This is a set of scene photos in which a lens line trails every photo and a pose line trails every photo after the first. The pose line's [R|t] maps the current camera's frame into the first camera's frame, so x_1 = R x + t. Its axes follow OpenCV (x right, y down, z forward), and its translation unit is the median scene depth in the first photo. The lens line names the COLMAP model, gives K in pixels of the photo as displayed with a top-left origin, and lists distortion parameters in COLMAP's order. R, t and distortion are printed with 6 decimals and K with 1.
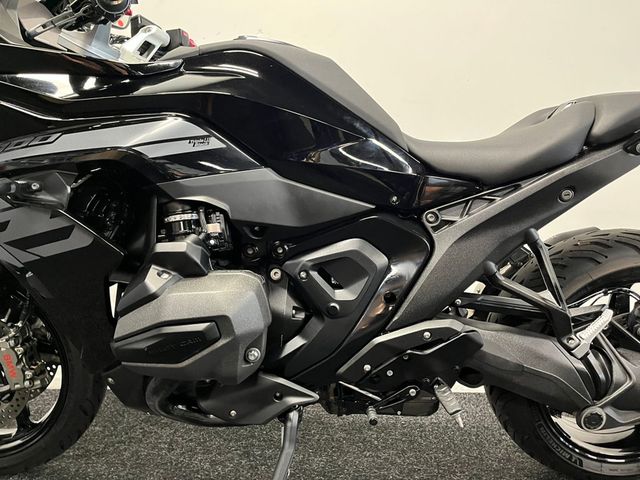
lens RADIAL K [[482.2, 0, 320.8], [0, 482.2, 235.0], [0, 0, 1]] dist [0.082314, -0.114354]
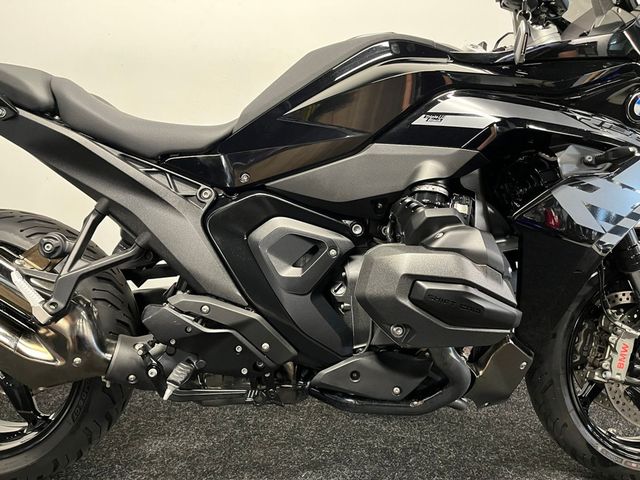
lens RADIAL K [[482.2, 0, 322.3], [0, 482.2, 234.4], [0, 0, 1]] dist [0.082314, -0.114354]
pose [[0.999972, -0.007078, 0.002622, 0.033172], [0.006666, 0.991070, 0.133180, -0.125576], [-0.003541, -0.133158, 0.991088, 0.013089]]
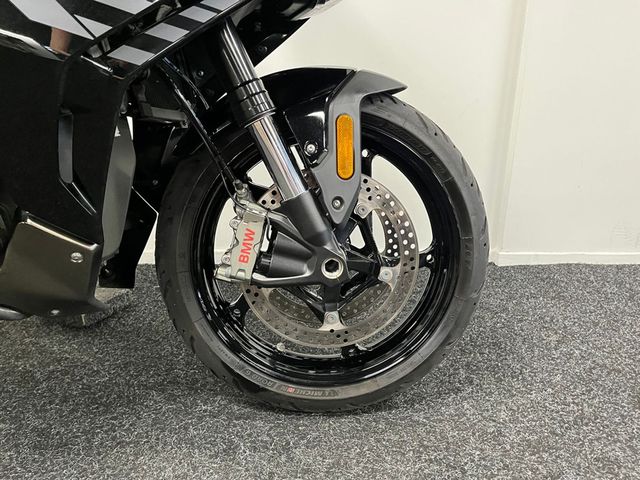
lens RADIAL K [[482.2, 0, 324.5], [0, 482.2, 236.1], [0, 0, 1]] dist [0.082314, -0.114354]
pose [[0.999851, -0.012256, 0.012186, 0.799168], [0.008434, 0.961422, 0.274950, 0.058071], [-0.015086, -0.274806, 0.961381, 0.296759]]
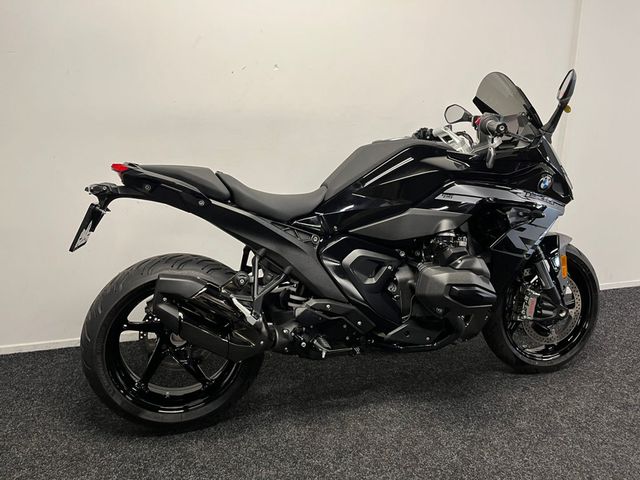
lens RADIAL K [[482.2, 0, 318.7], [0, 482.2, 233.4], [0, 0, 1]] dist [0.082314, -0.114354]
pose [[0.972480, -0.077612, 0.219681, -0.577047], [0.024446, 0.971671, 0.235070, -0.501578], [-0.231702, -0.223230, 0.946828, -0.596157]]
